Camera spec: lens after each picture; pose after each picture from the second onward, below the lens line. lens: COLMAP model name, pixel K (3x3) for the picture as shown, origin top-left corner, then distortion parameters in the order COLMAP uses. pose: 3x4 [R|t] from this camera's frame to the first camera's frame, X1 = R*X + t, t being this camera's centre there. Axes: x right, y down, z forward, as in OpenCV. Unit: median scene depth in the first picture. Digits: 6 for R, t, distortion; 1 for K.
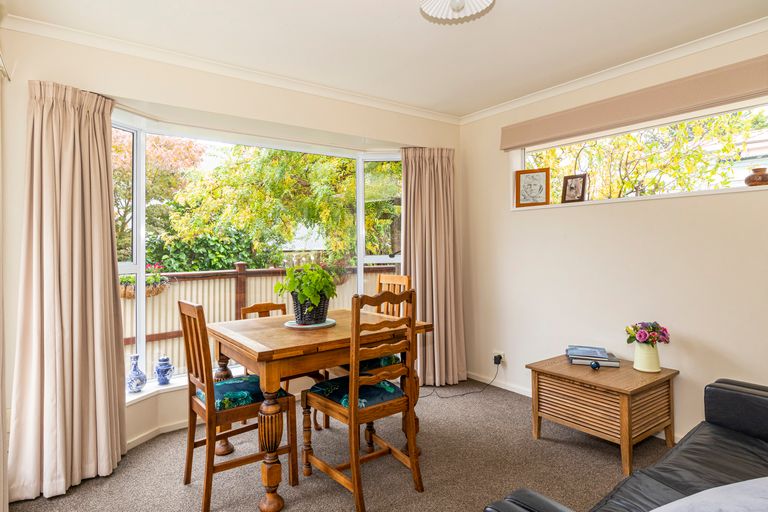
lens RADIAL K [[429.5, 0, 385.4], [0, 429.5, 244.1], [0, 0, 1]] dist [0.000268, -0.000066]
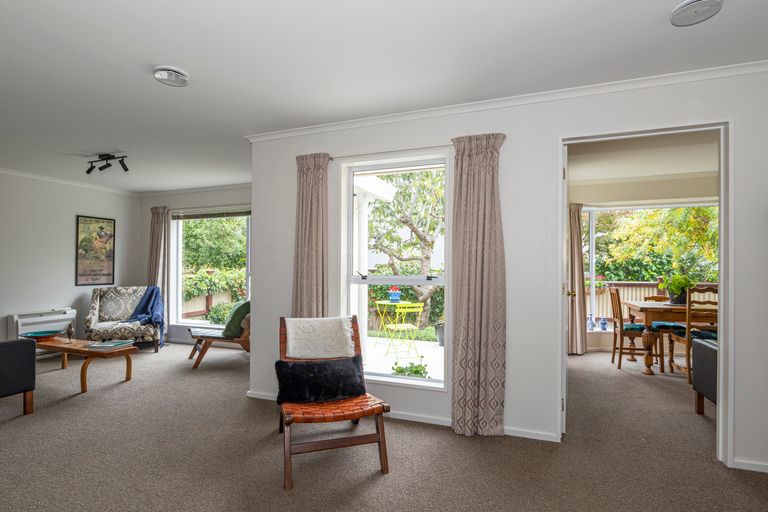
lens RADIAL K [[391.0, 0, 385.5], [0, 391.0, 263.7], [0, 0, 1]] dist [-0.001418, 0.000046]
pose [[0.543589, 0.002436, -0.839348, 0.290695], [-0.001353, 0.999997, 0.002026, -0.002007], [0.839350, 0.000035, 0.543591, -0.536265]]
